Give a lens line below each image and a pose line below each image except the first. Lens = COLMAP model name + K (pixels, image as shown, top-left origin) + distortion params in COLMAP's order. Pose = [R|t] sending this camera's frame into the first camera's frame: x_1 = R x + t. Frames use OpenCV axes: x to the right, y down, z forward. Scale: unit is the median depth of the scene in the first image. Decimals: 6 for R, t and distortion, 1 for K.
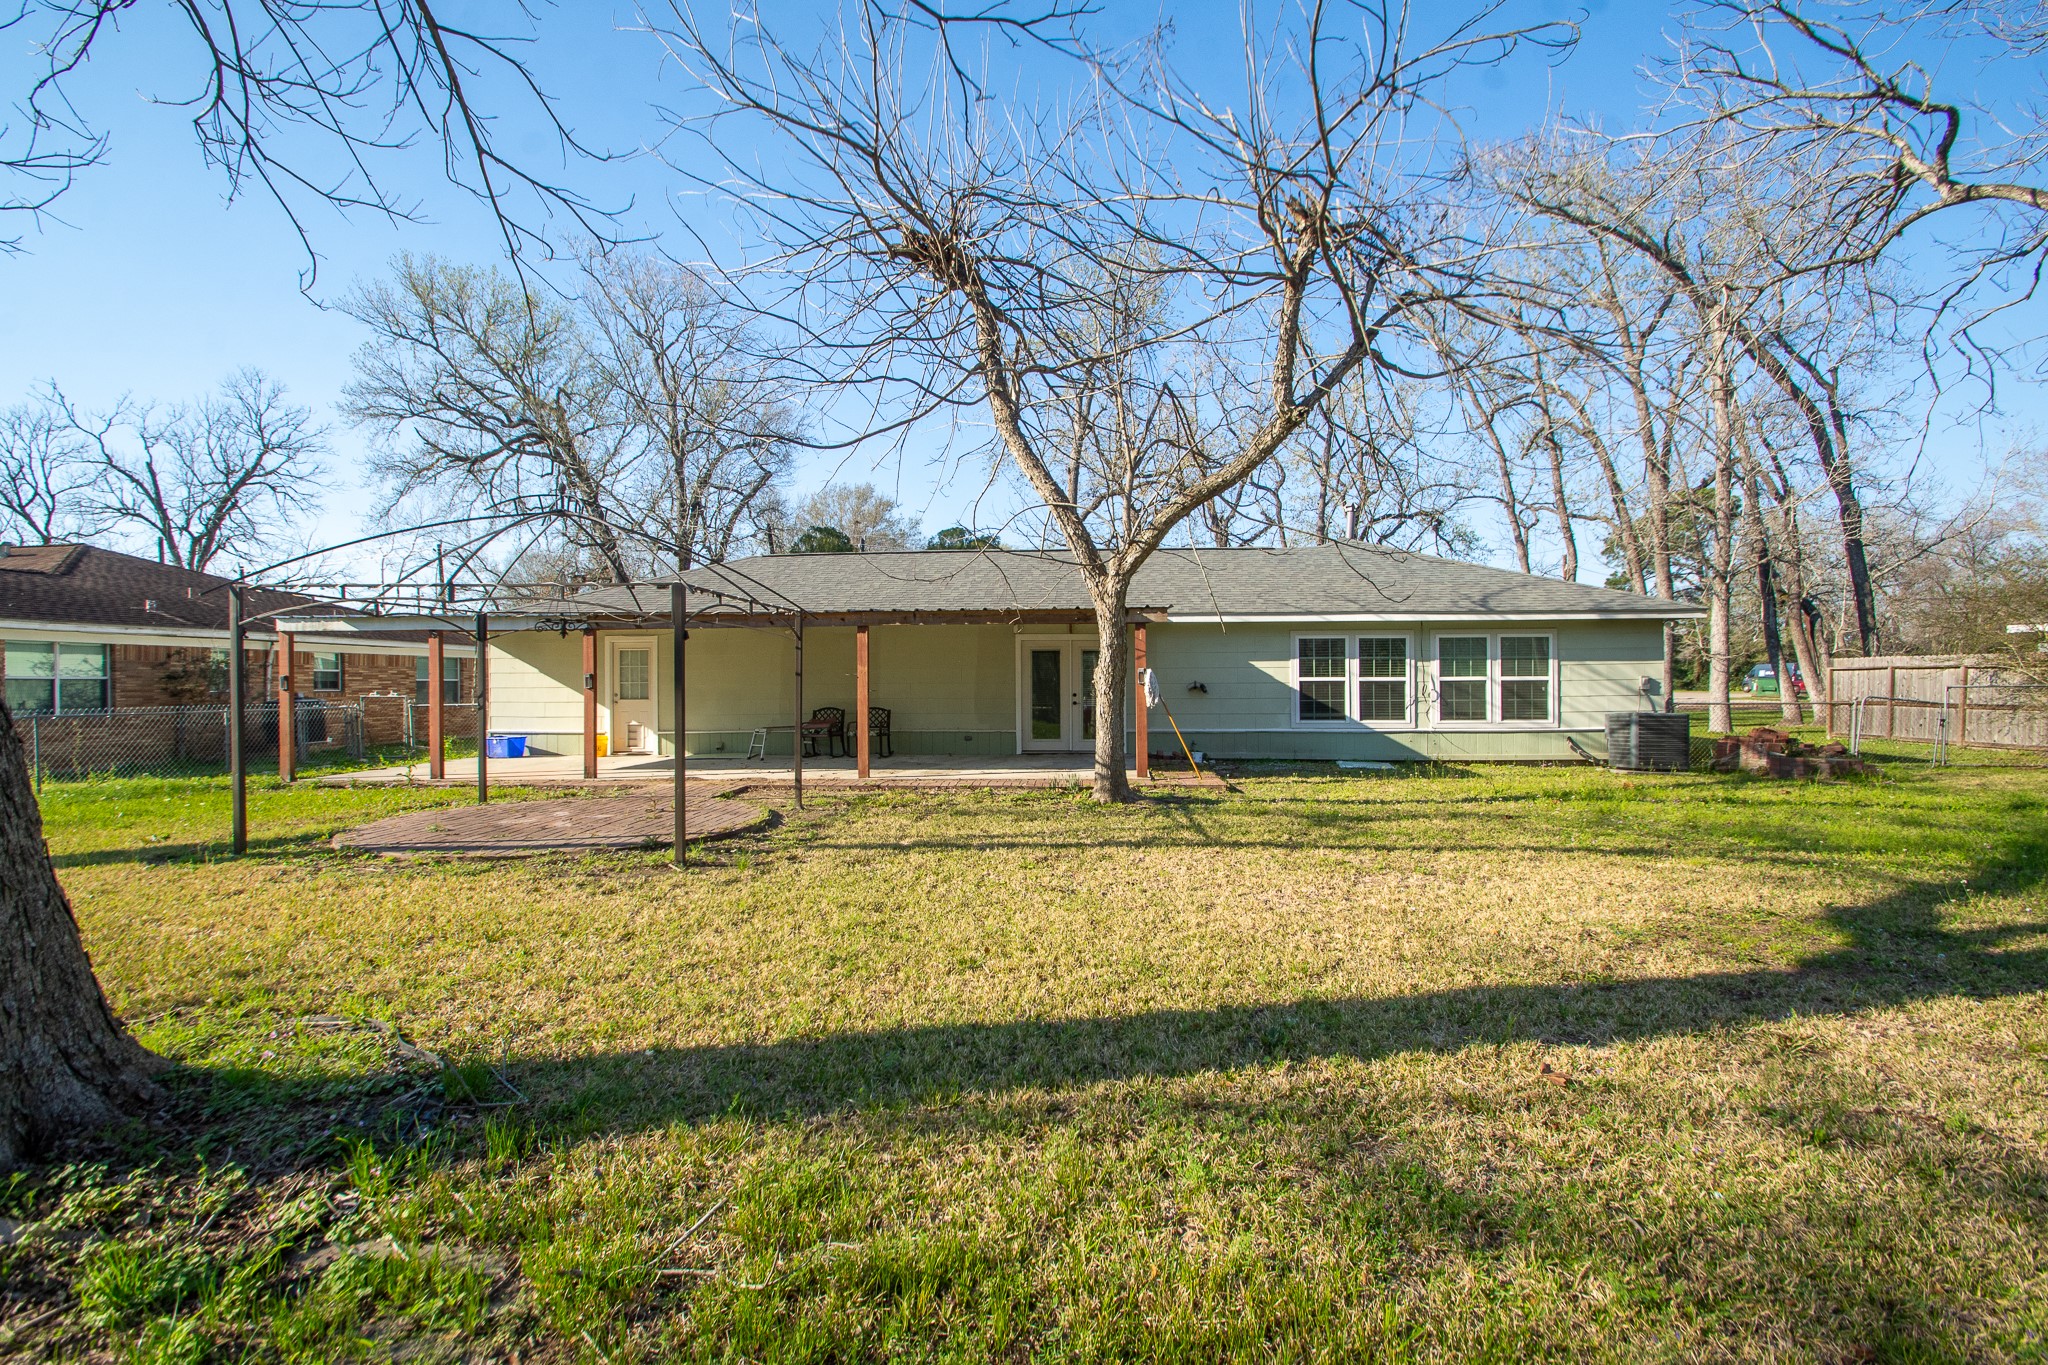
lens RADIAL K [[965.2, 0, 1035.0], [0, 965.2, 679.9], [0, 0, 1]] dist [-0.004684, -0.001374]
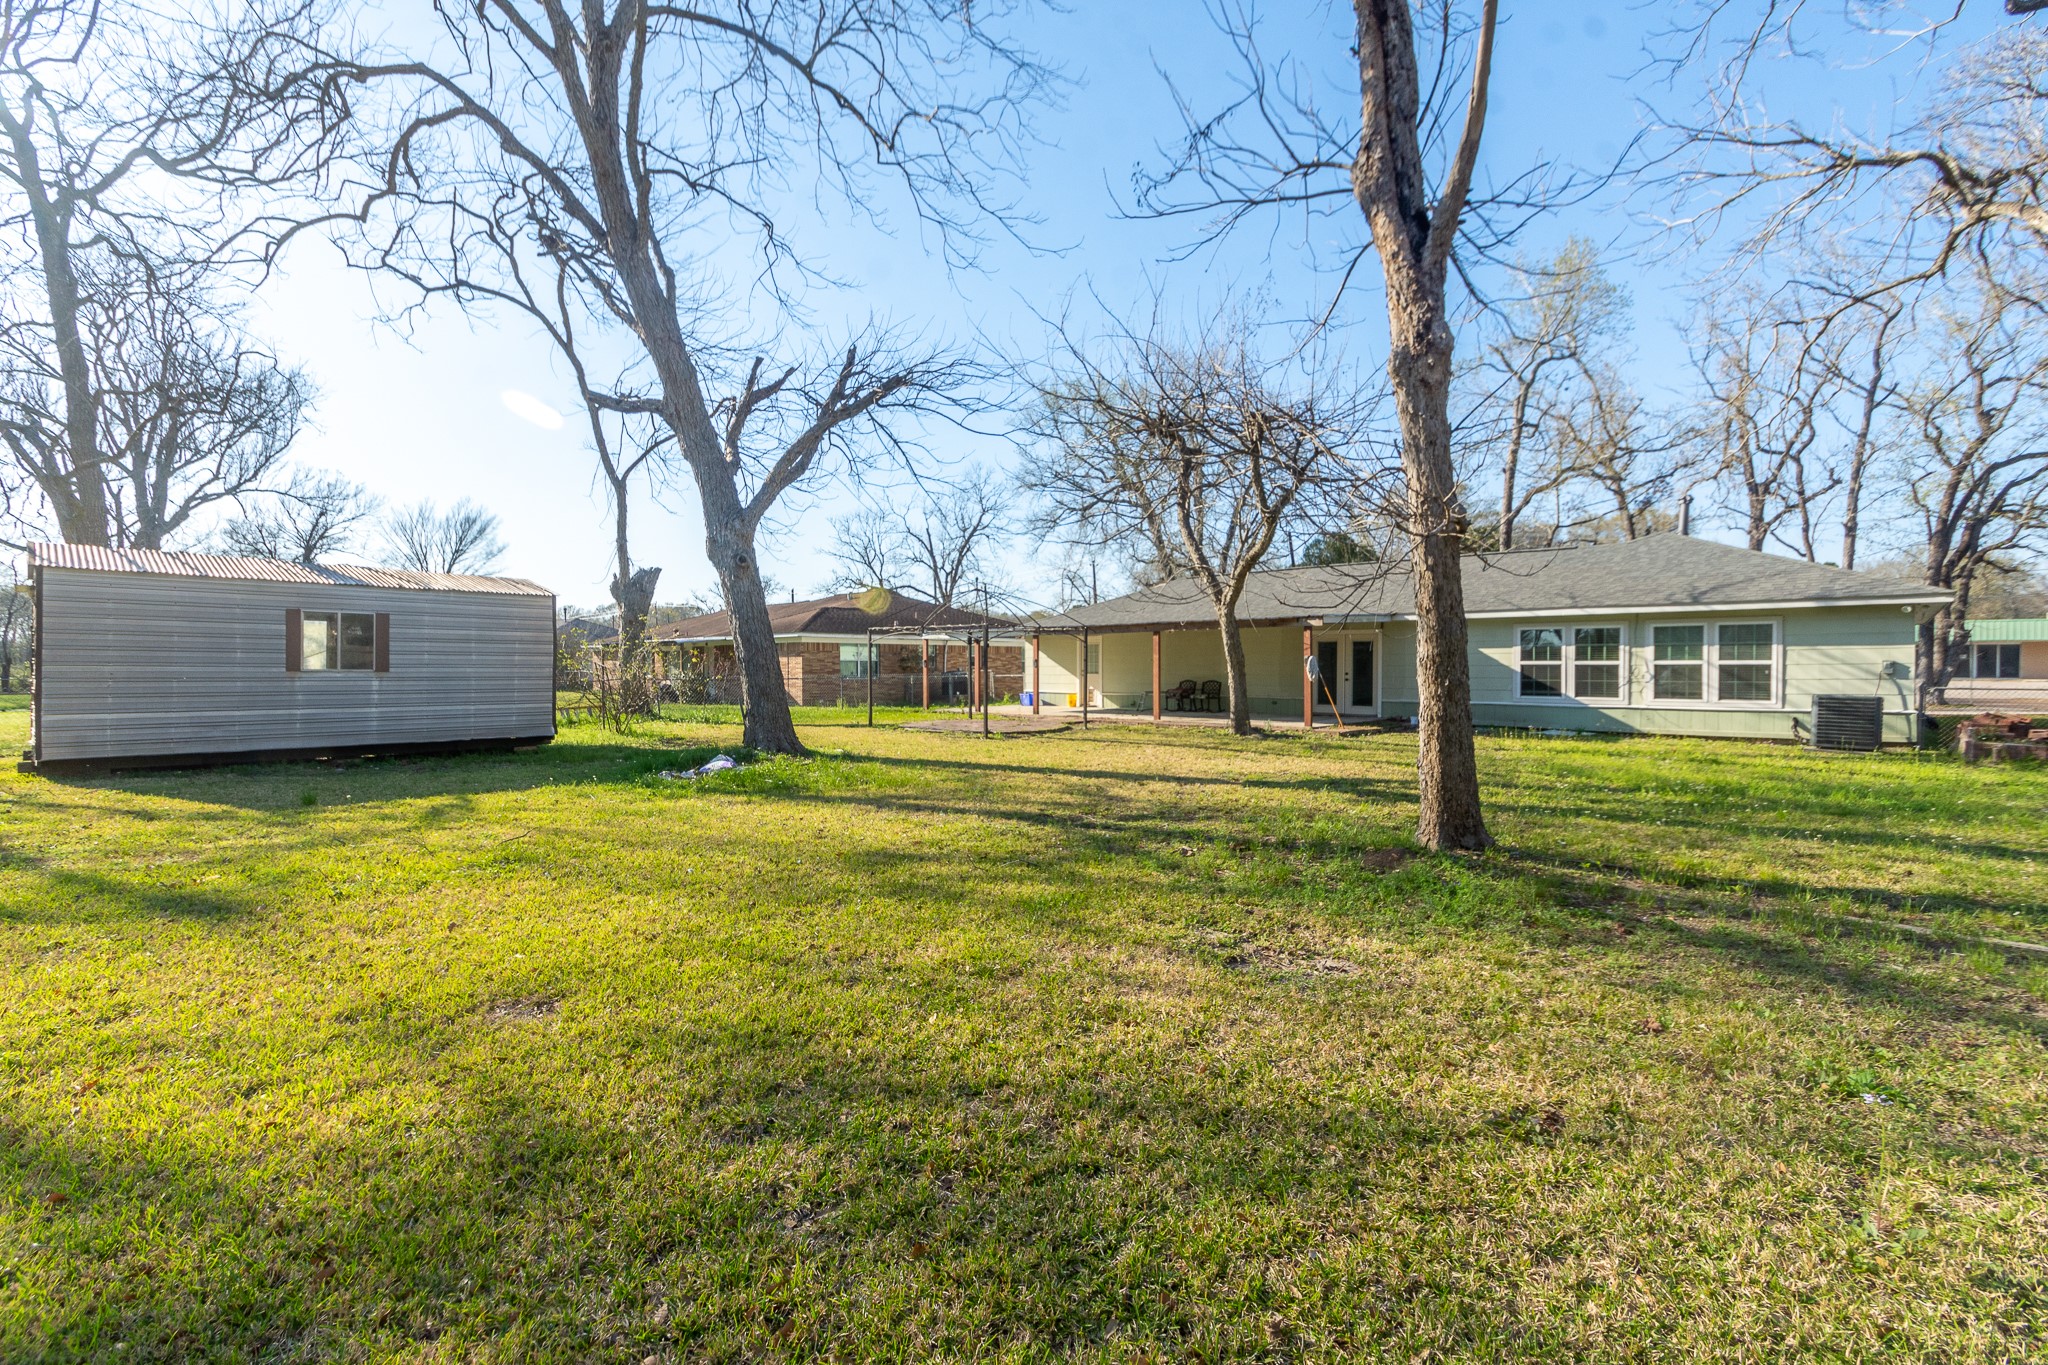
lens RADIAL K [[915.3, 0, 1033.2], [0, 915.3, 689.8], [0, 0, 1]] dist [0.010736, 0.000094]
pose [[0.781594, 0.020446, -0.623452, 0.523992], [0.000470, 0.999443, 0.033366, -0.005549], [0.623787, -0.026372, 0.781149, -0.311678]]
